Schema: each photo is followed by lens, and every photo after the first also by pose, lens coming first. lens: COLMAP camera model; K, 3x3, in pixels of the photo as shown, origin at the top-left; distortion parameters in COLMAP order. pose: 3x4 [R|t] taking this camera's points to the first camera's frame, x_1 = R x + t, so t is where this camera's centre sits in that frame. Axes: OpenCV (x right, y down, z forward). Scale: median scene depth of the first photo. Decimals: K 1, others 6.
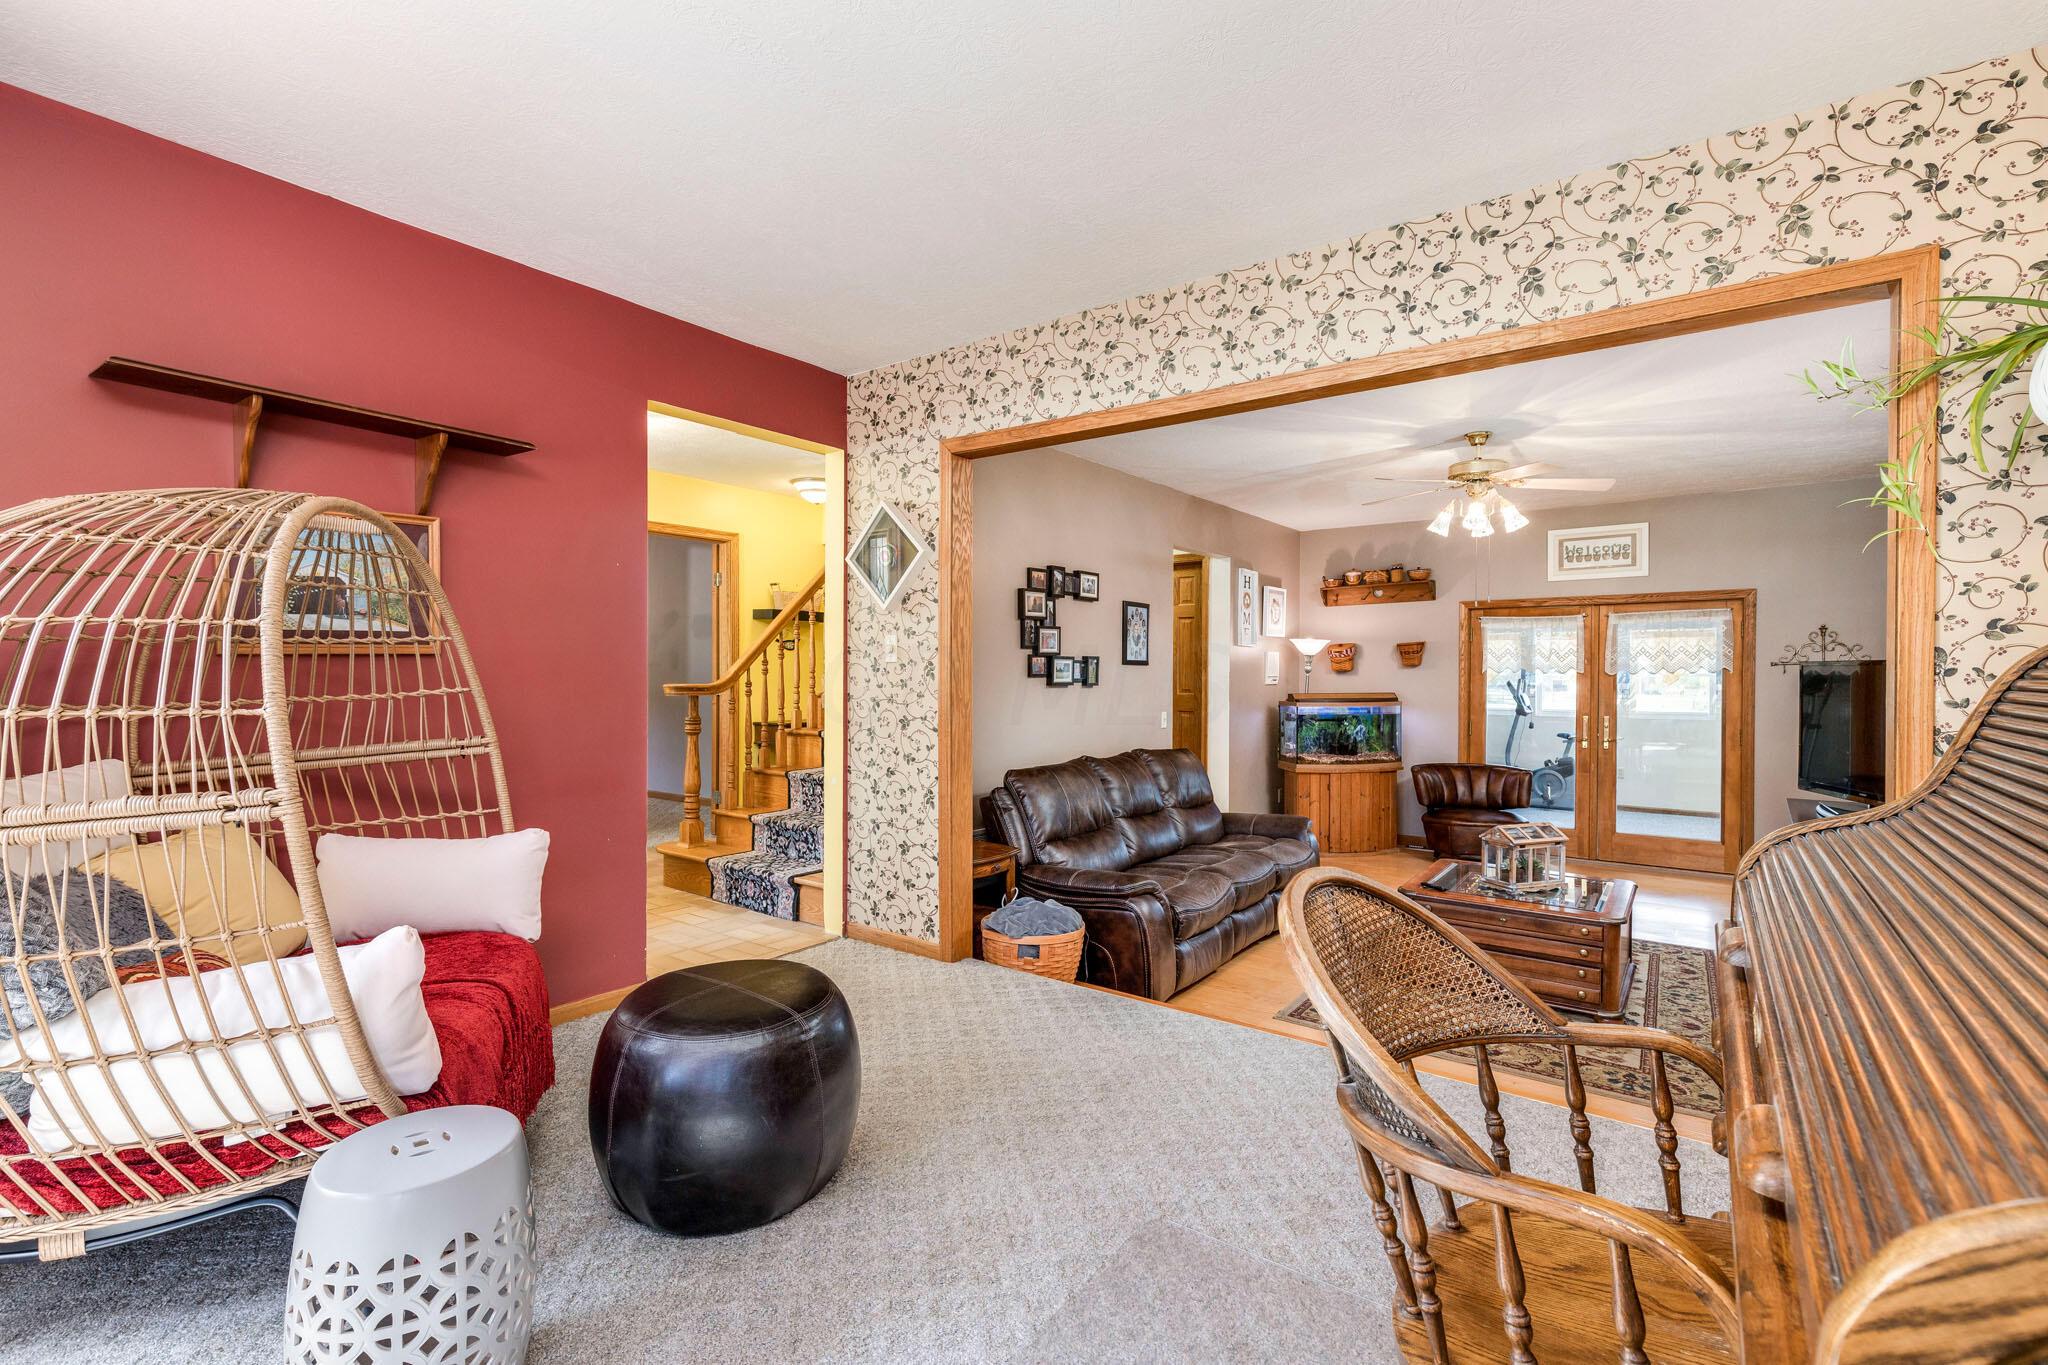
lens RADIAL K [[914.9, 0, 1022.3], [0, 914.9, 674.4], [0, 0, 1]] dist [0.009388, -0.001210]
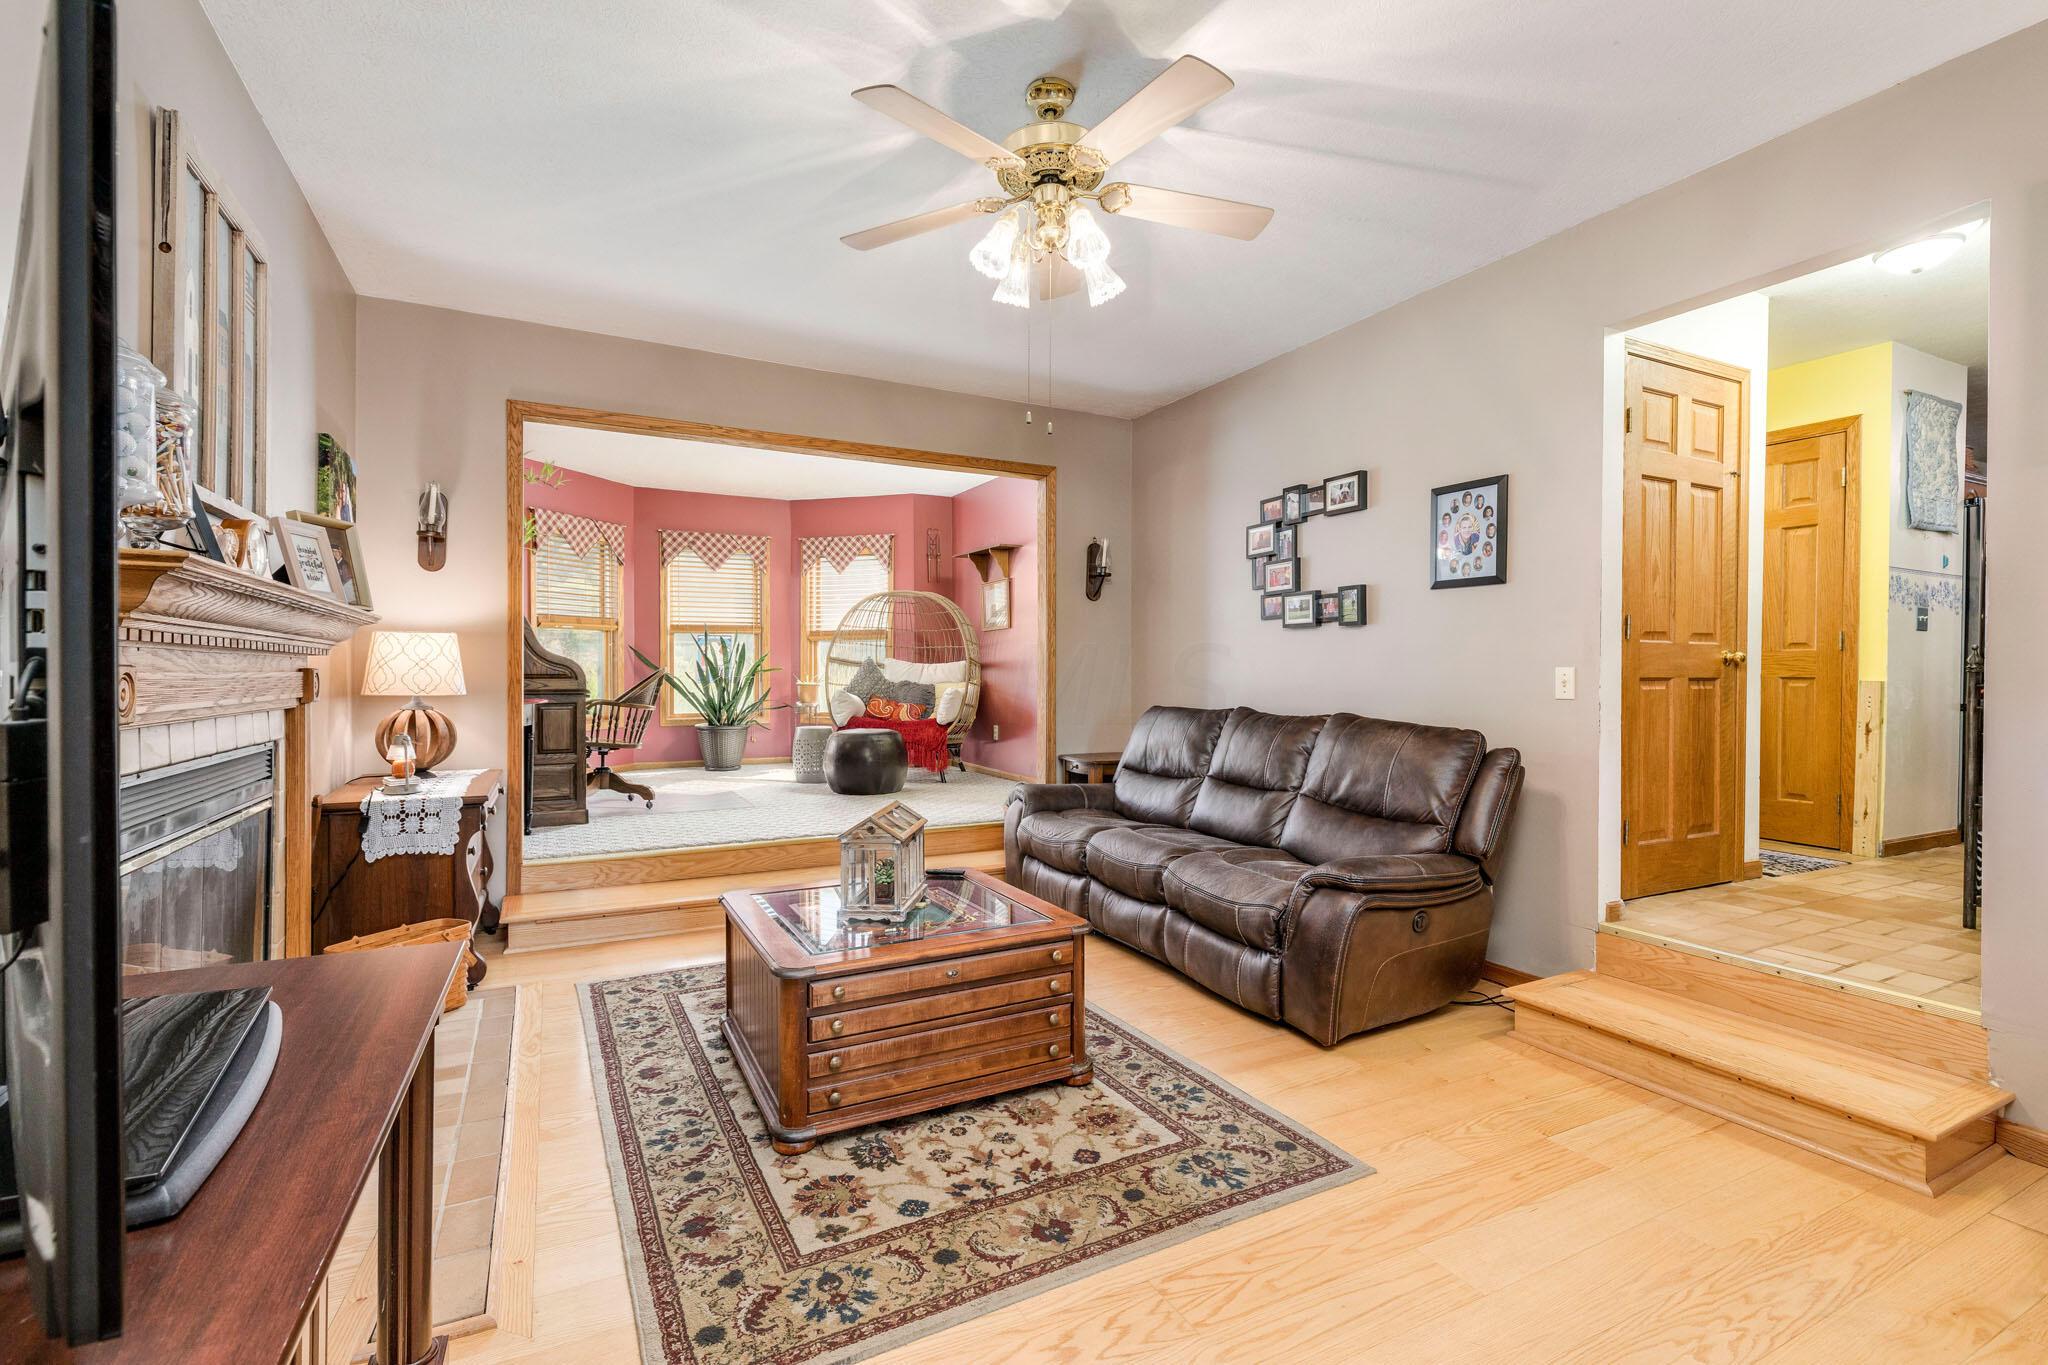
lens RADIAL K [[914.9, 0, 1019.4], [0, 914.9, 678.8], [0, 0, 1]] dist [0.009388, -0.001210]
pose [[-0.441377, 0.000682, -0.897321, 0.734622], [-0.010676, 0.999925, 0.006011, 0.045811], [0.897258, 0.012233, -0.441337, 0.930140]]
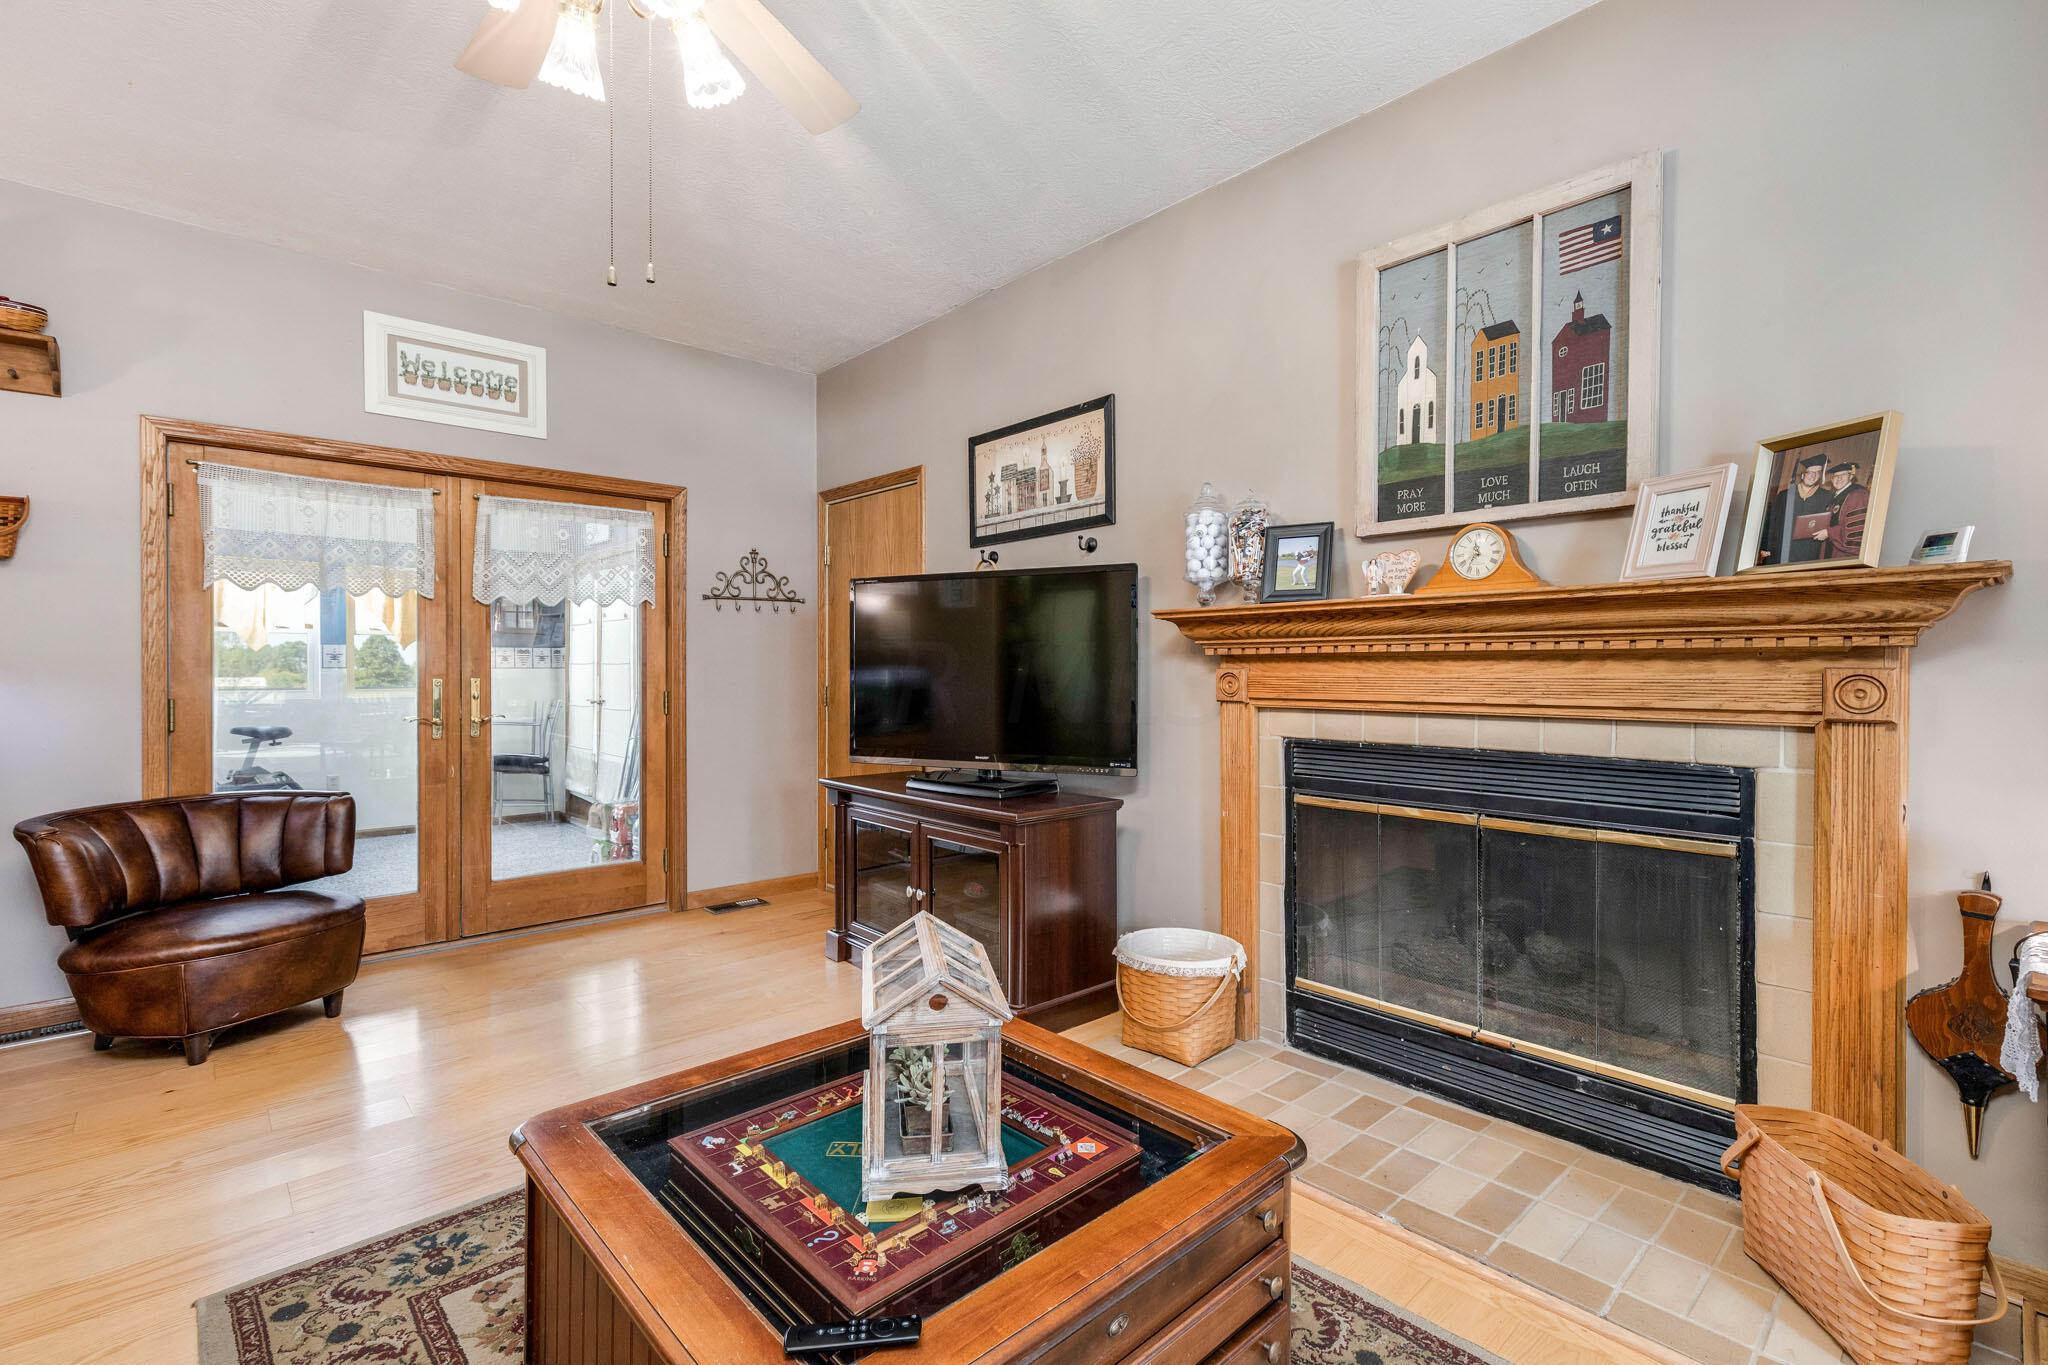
lens RADIAL K [[914.9, 0, 1018.5], [0, 914.9, 679.2], [0, 0, 1]] dist [0.009388, -0.001210]
pose [[0.186414, -0.009406, 0.982426, 0.160346], [0.004702, 0.999951, 0.008682, 0.046973], [-0.982460, 0.003001, 0.186449, 0.619160]]
